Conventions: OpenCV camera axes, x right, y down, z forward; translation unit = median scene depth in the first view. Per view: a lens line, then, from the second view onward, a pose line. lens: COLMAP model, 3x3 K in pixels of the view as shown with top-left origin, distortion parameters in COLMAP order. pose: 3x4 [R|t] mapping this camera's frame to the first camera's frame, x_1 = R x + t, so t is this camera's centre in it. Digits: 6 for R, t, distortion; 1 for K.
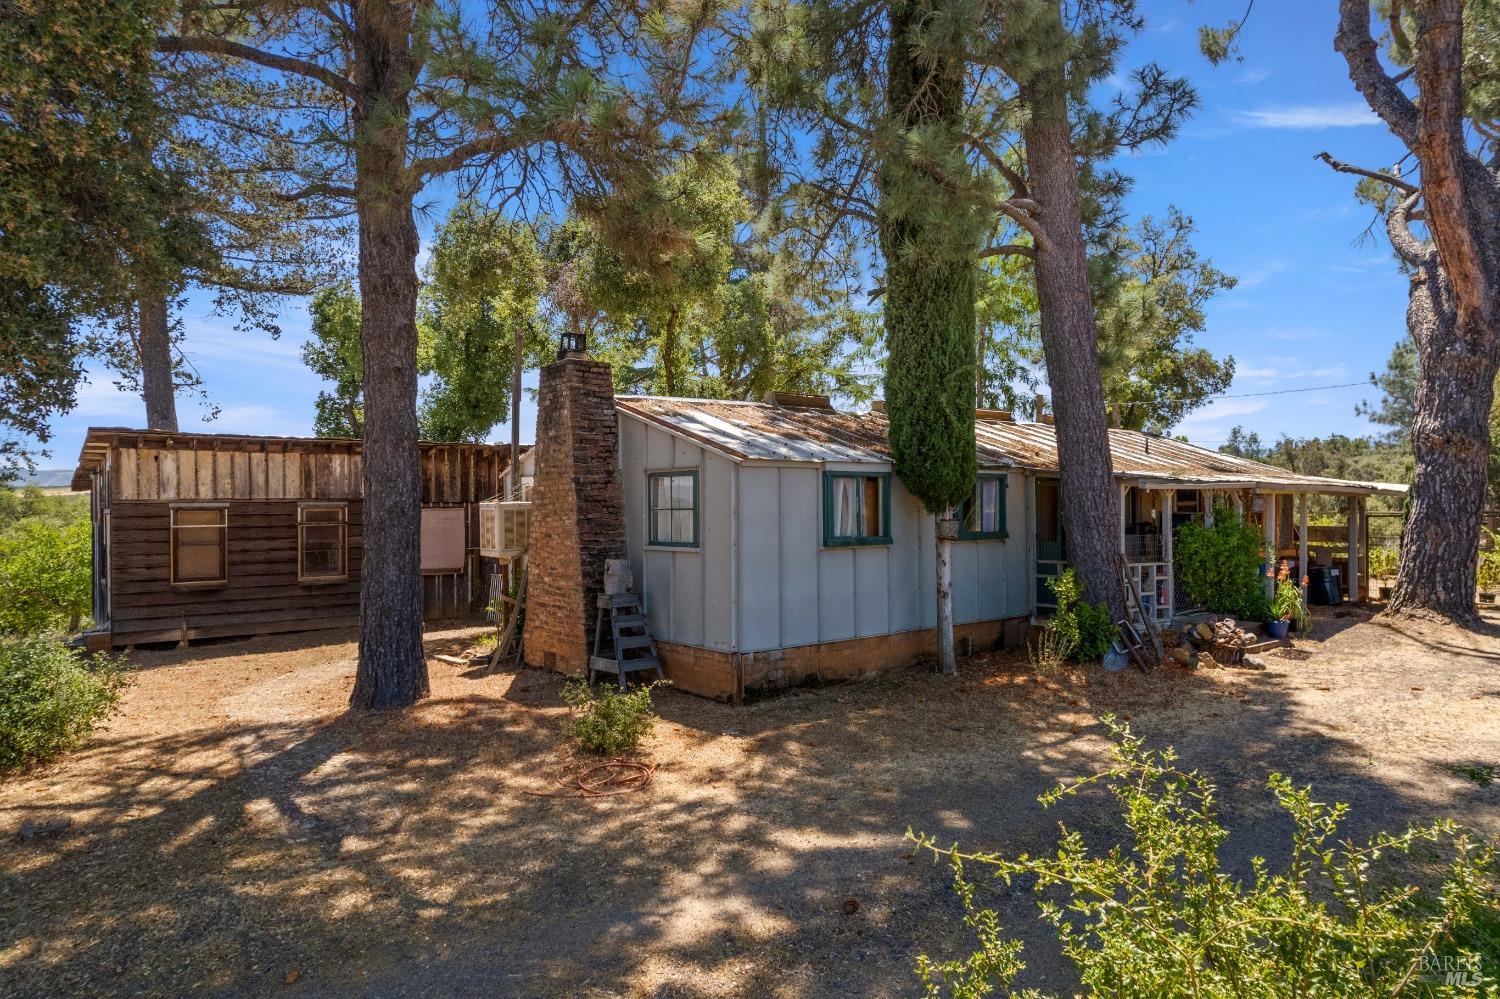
lens RADIAL K [[960.2, 0, 751.2], [0, 960.2, 508.5], [0, 0, 1]] dist [-0.072383, 0.068901]
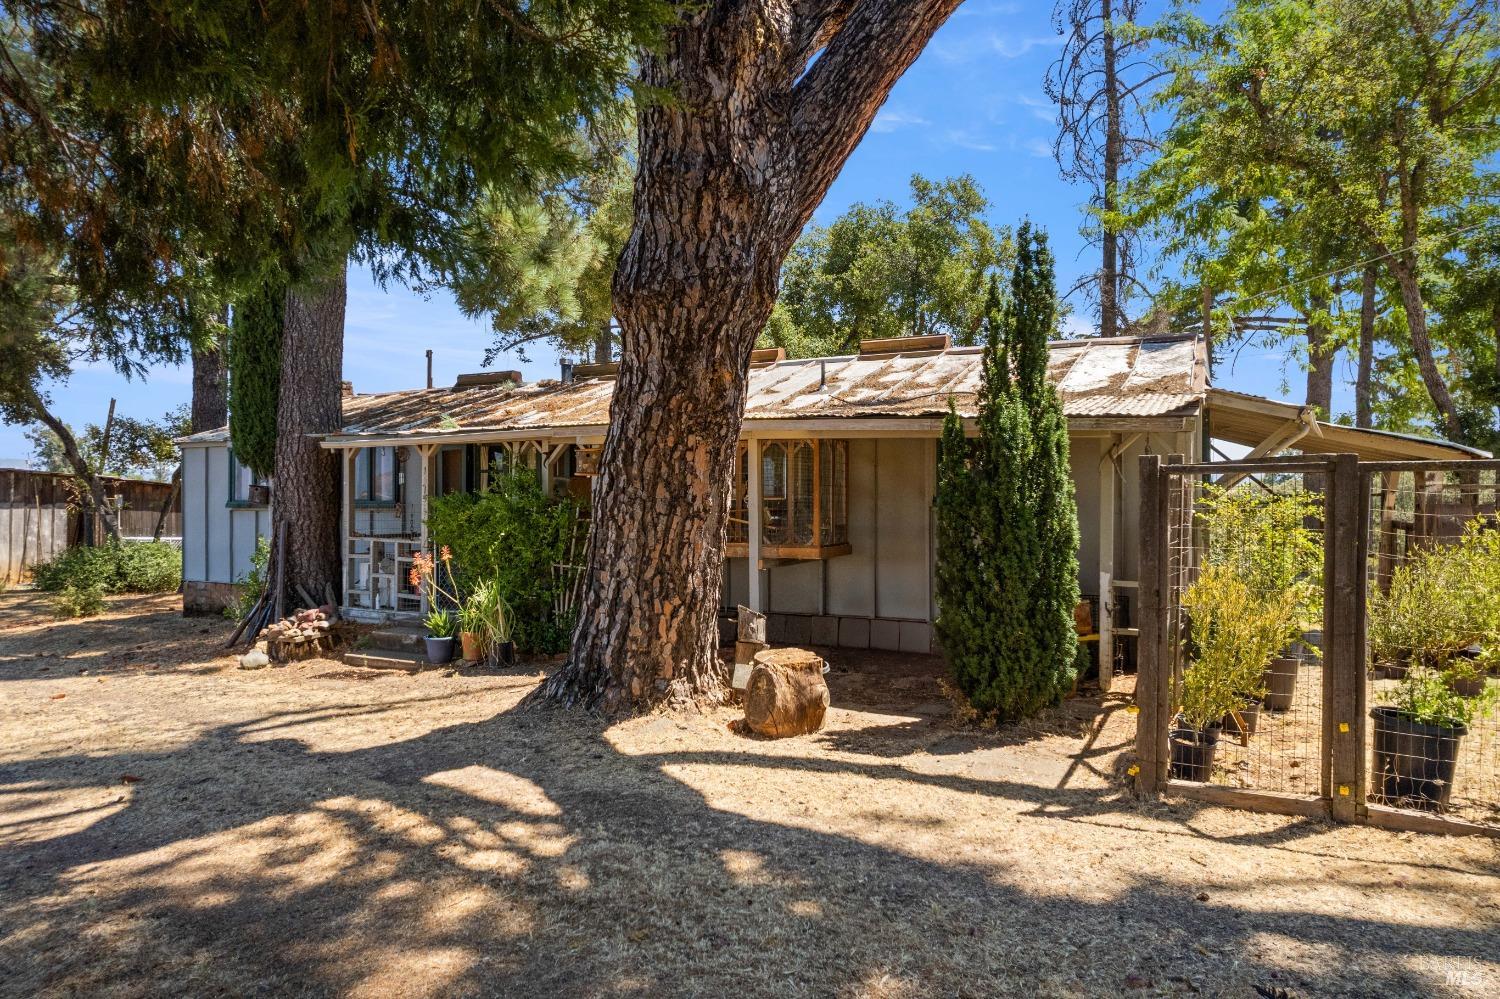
lens RADIAL K [[951.2, 0, 750.0], [0, 951.2, 499.5], [0, 0, 1]] dist [-0.002627, -0.000456]
pose [[0.423615, 0.001814, -0.905841, 1.285998], [-0.007076, 0.999974, -0.001307, 0.021907], [0.905815, 0.006963, 0.423616, 0.929027]]
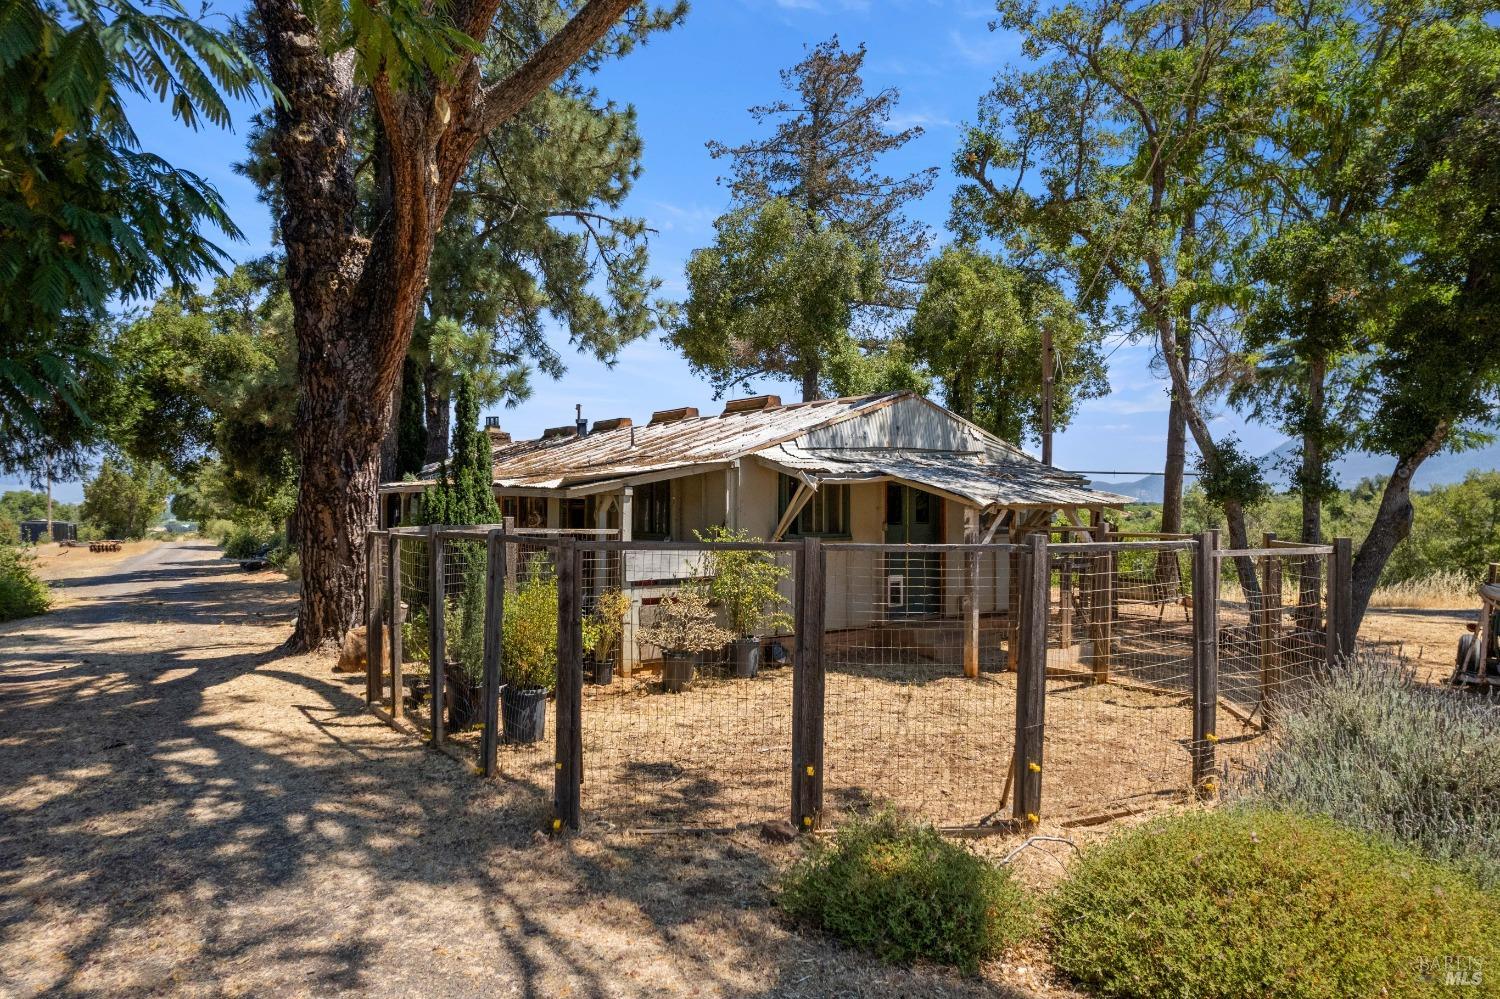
lens RADIAL K [[960.2, 0, 751.2], [0, 960.2, 508.5], [0, 0, 1]] dist [-0.072383, 0.068901]
pose [[-0.040775, 0.012821, -0.999086, 1.688684], [-0.012357, 0.999835, 0.013335, -0.022419], [0.999092, 0.012889, -0.040609, 1.526165]]
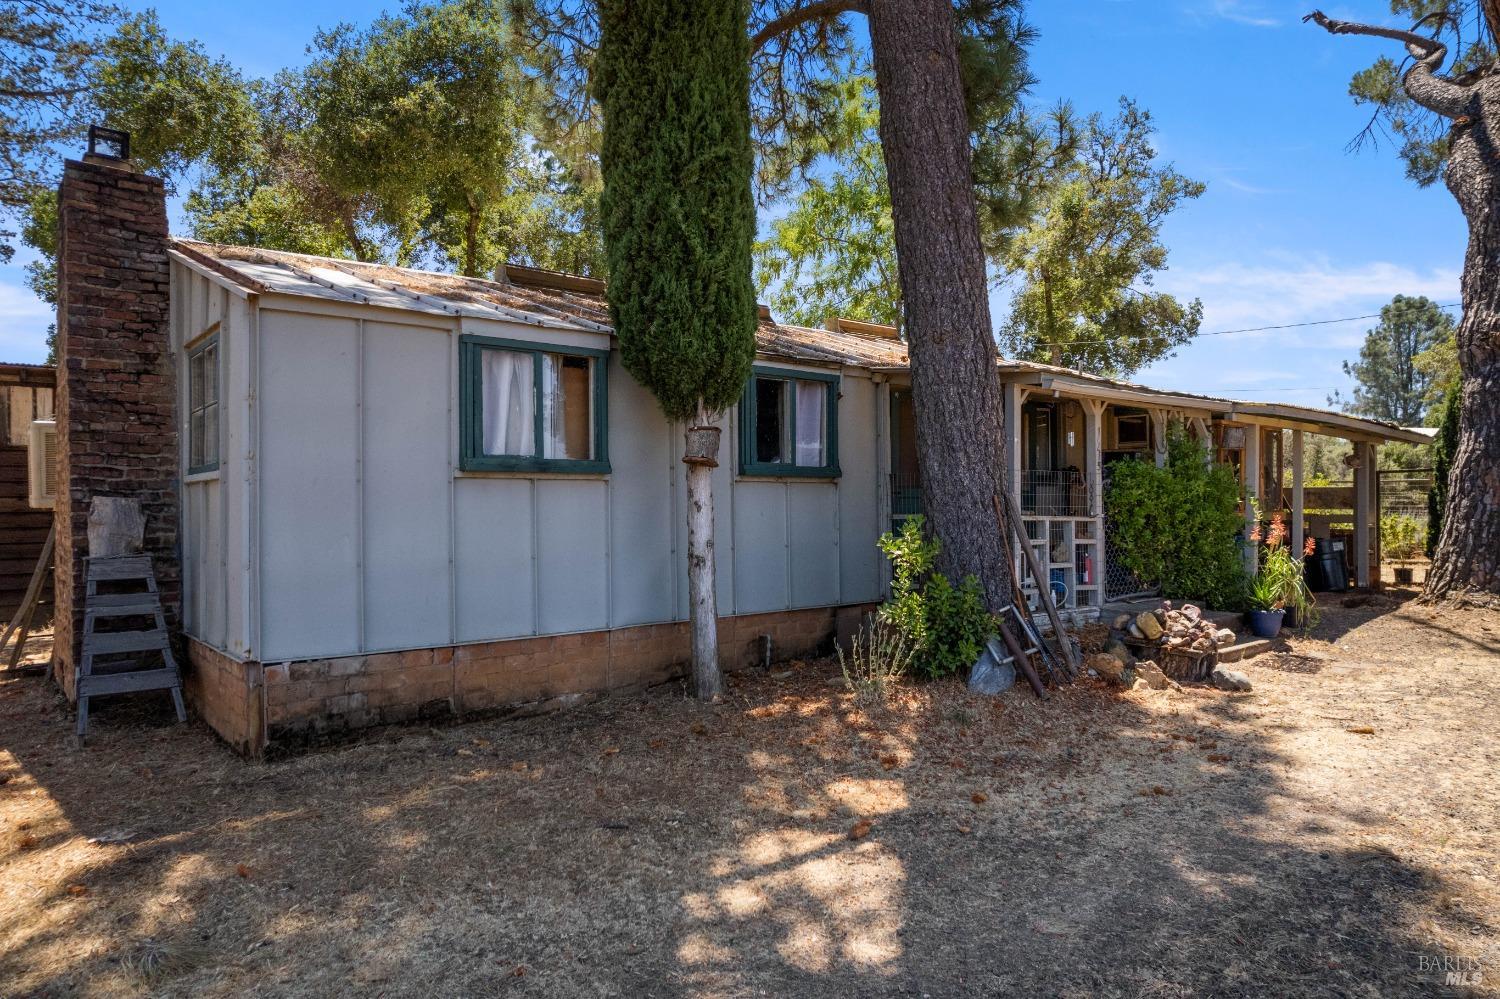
lens RADIAL K [[960.2, 0, 751.2], [0, 960.2, 508.5], [0, 0, 1]] dist [-0.072383, 0.068901]
pose [[0.999635, 0.001980, 0.026941, 0.195486], [-0.001952, 0.999998, -0.001084, 0.052622], [-0.026943, 0.001031, 0.999636, 0.377363]]
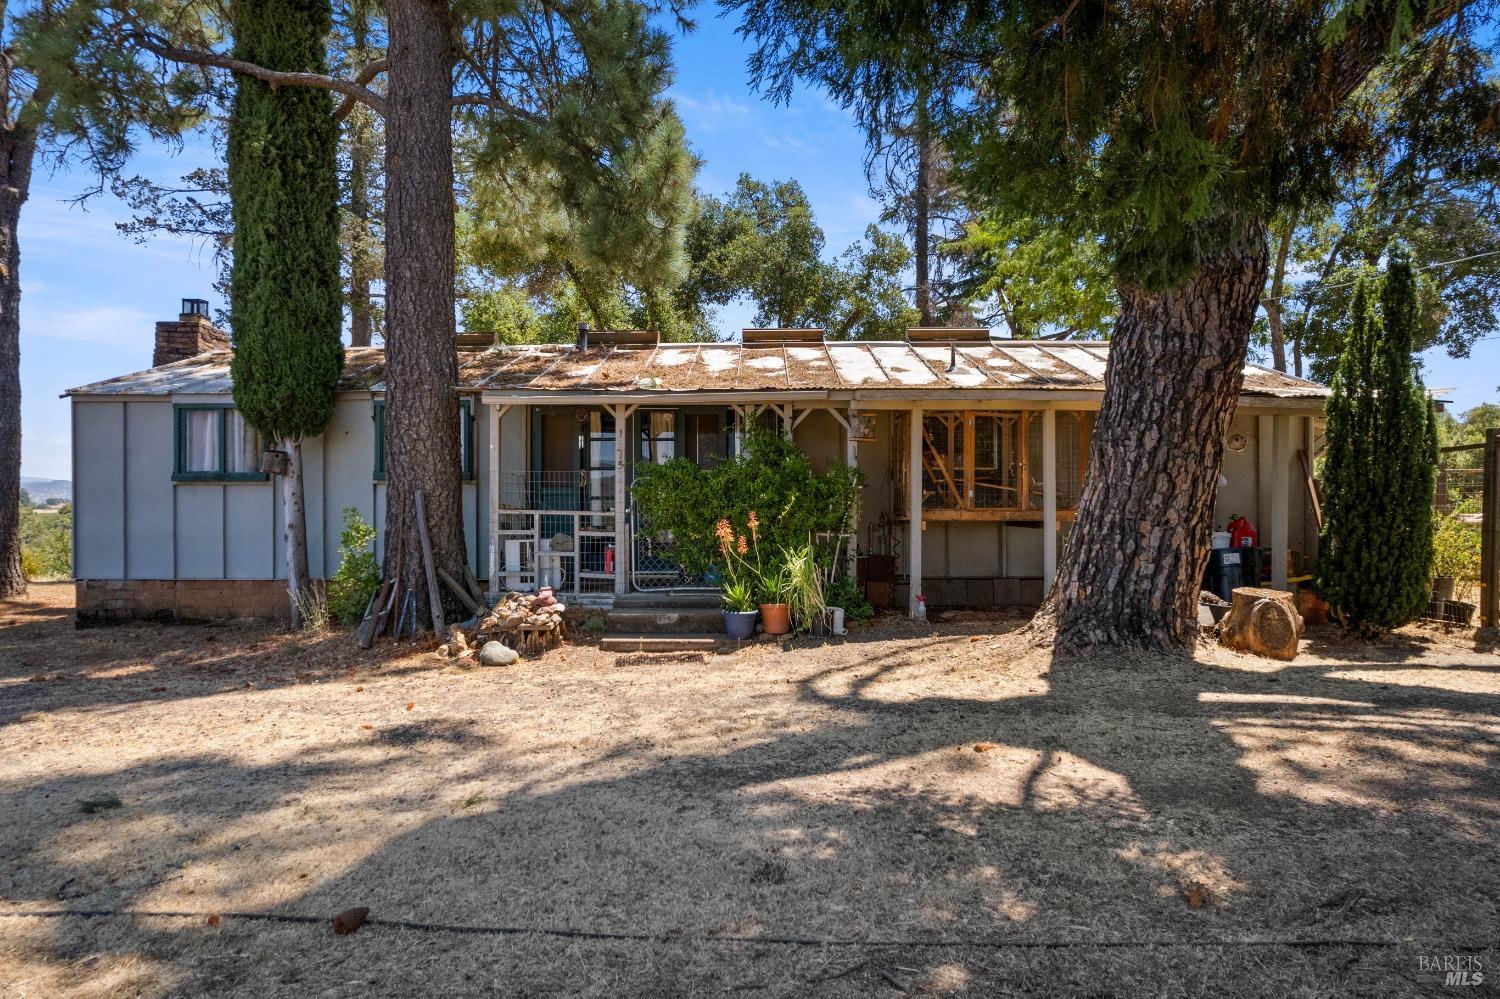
lens RADIAL K [[960.2, 0, 751.2], [0, 960.2, 508.5], [0, 0, 1]] dist [-0.072383, 0.068901]
pose [[0.778947, 0.007265, -0.627048, 0.971965], [-0.007936, 0.999967, 0.001727, 0.052421], [0.627040, 0.003631, 0.778979, 0.526041]]
